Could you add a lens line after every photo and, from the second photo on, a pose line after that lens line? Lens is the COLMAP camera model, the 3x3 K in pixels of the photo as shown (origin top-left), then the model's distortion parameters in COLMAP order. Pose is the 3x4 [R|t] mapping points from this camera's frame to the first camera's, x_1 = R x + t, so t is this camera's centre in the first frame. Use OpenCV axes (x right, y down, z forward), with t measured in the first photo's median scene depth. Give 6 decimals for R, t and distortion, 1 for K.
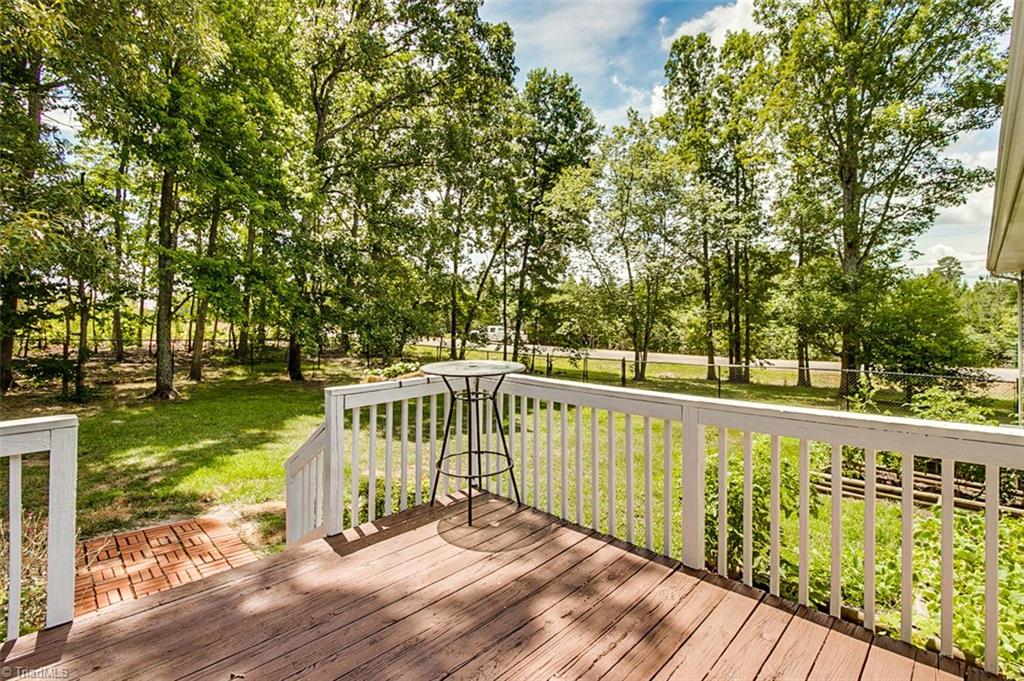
lens RADIAL K [[485.9, 0, 505.5], [0, 485.9, 317.8], [0, 0, 1]] dist [-0.008313, 0.002839]
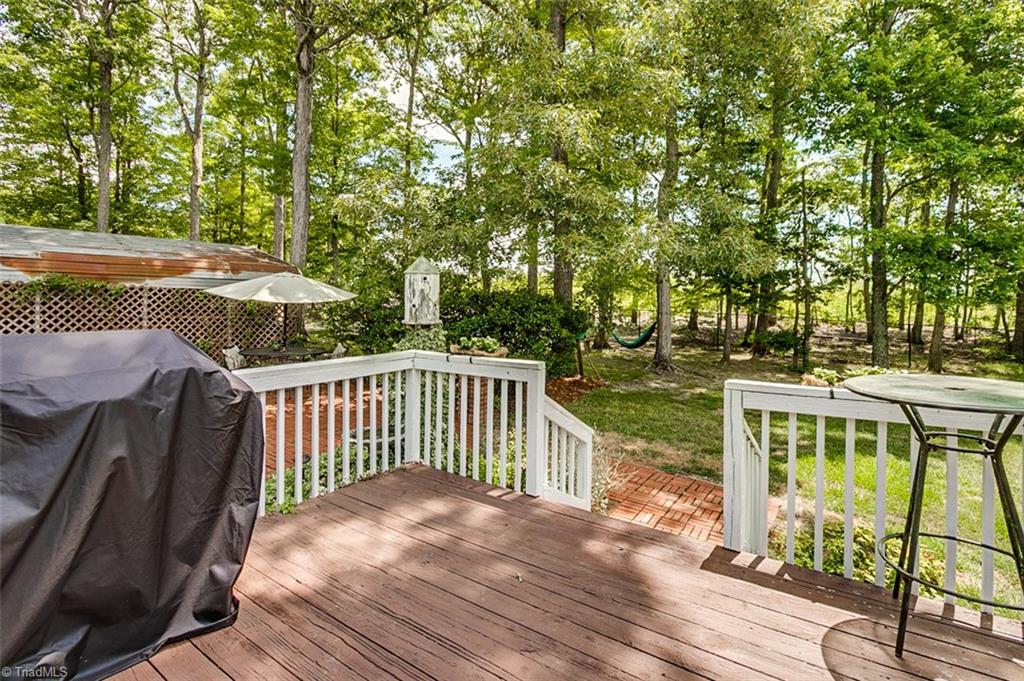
lens RADIAL K [[485.9, 0, 501.6], [0, 485.9, 292.4], [0, 0, 1]] dist [-0.008313, 0.002839]
pose [[0.194349, -0.005936, -0.980914, 0.084340], [-0.009036, 0.999928, -0.007842, -0.000675], [0.980891, 0.010387, 0.194281, 0.083754]]
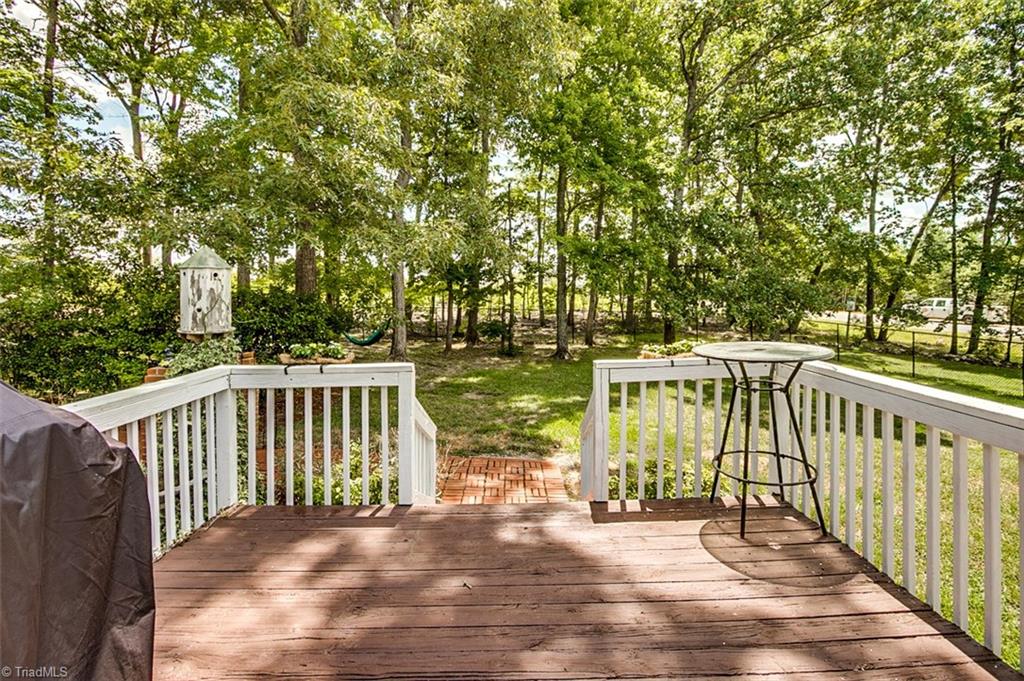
lens RADIAL K [[485.9, 0, 501.4], [0, 485.9, 302.0], [0, 0, 1]] dist [-0.008313, 0.002839]
pose [[0.712514, 0.003788, -0.701648, 0.044811], [0.013399, 0.999730, 0.019003, -0.000619], [0.701530, -0.022941, 0.712270, 0.023609]]
